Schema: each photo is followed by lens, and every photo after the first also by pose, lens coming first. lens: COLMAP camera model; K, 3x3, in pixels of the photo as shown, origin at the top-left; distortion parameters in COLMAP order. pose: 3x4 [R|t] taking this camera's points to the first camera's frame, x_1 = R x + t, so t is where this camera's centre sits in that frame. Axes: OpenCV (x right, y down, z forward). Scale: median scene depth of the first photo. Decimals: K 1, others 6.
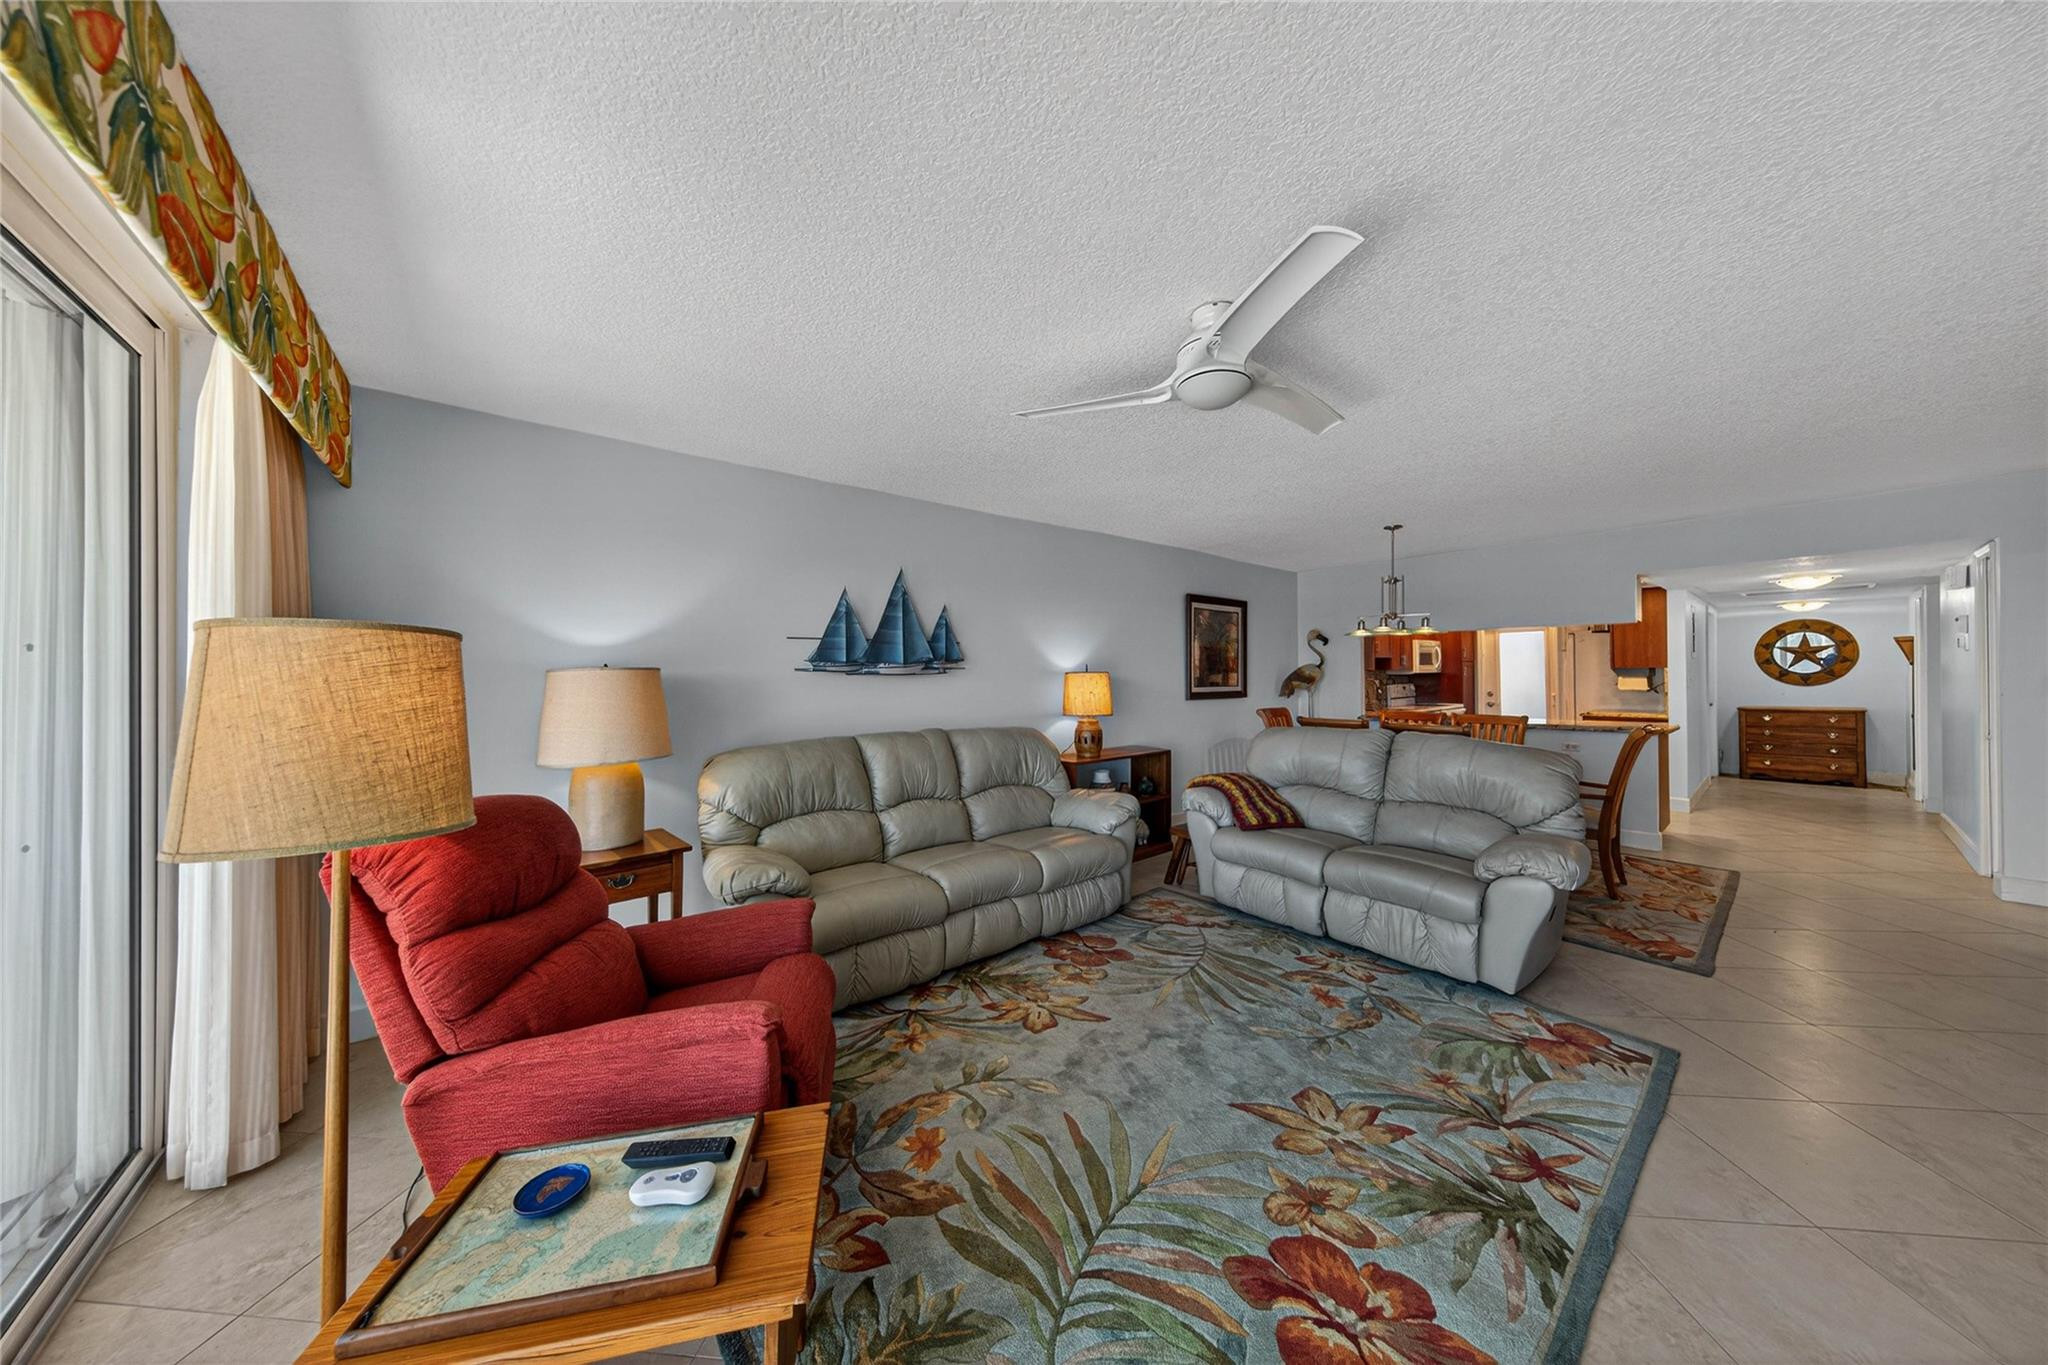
lens RADIAL K [[639.3, 0, 1023.2], [0, 639.3, 673.0], [0, 0, 1]] dist [0.004406, -0.001094]
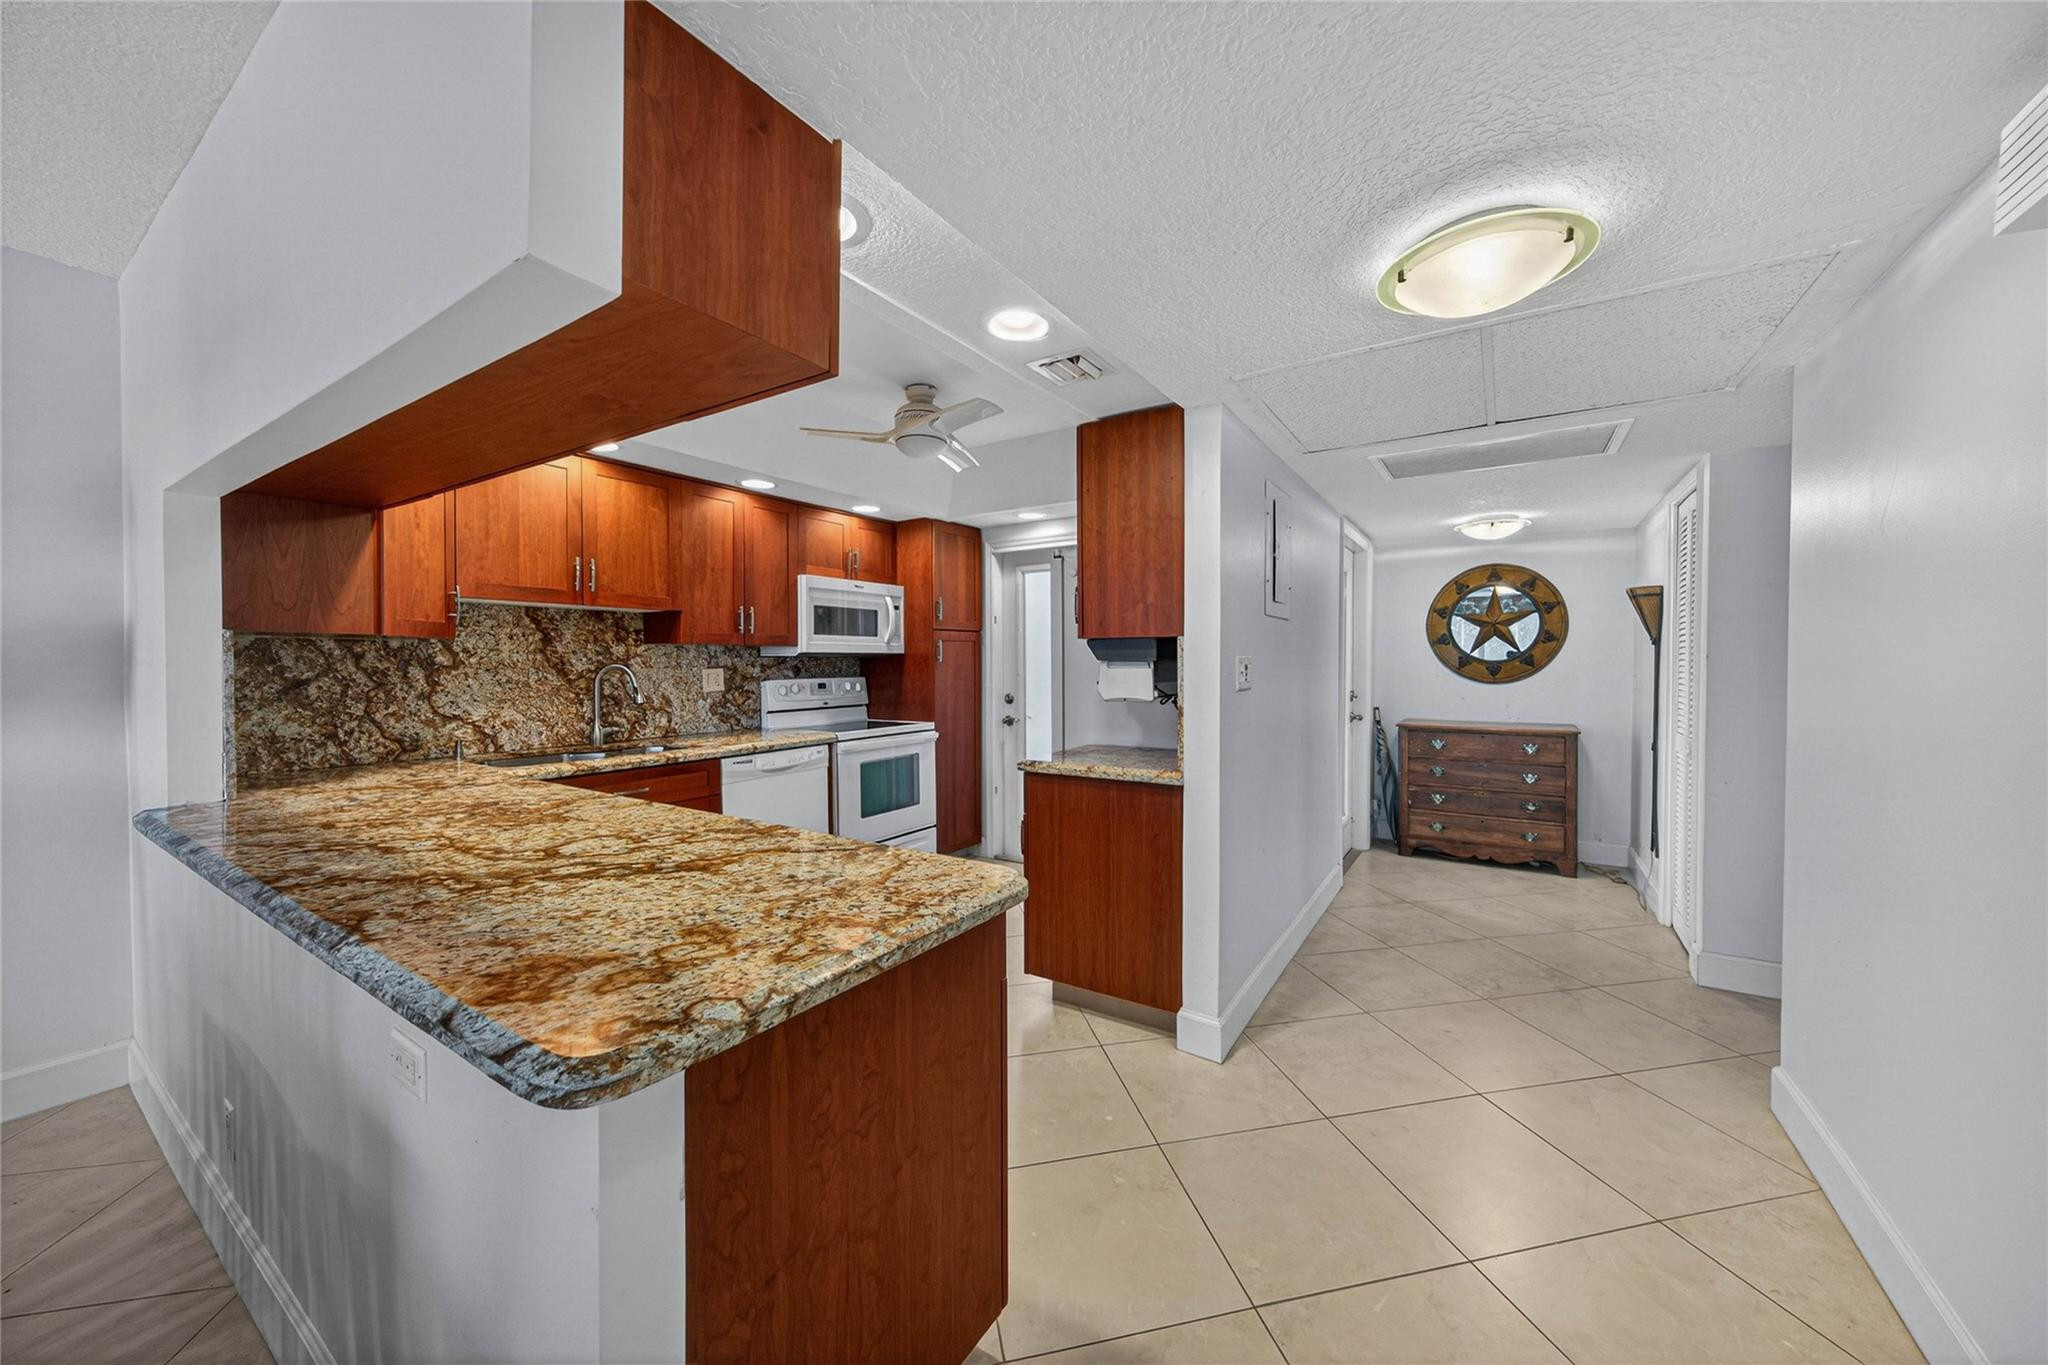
lens RADIAL K [[721.4, 0, 1024.1], [0, 721.4, 673.8], [0, 0, 1]] dist [0.003183, 0.001253]
pose [[0.953590, 0.004314, 0.301077, 1.312876], [-0.009793, 0.999813, 0.016692, 0.009458], [-0.300948, -0.018866, 0.953454, 1.074331]]
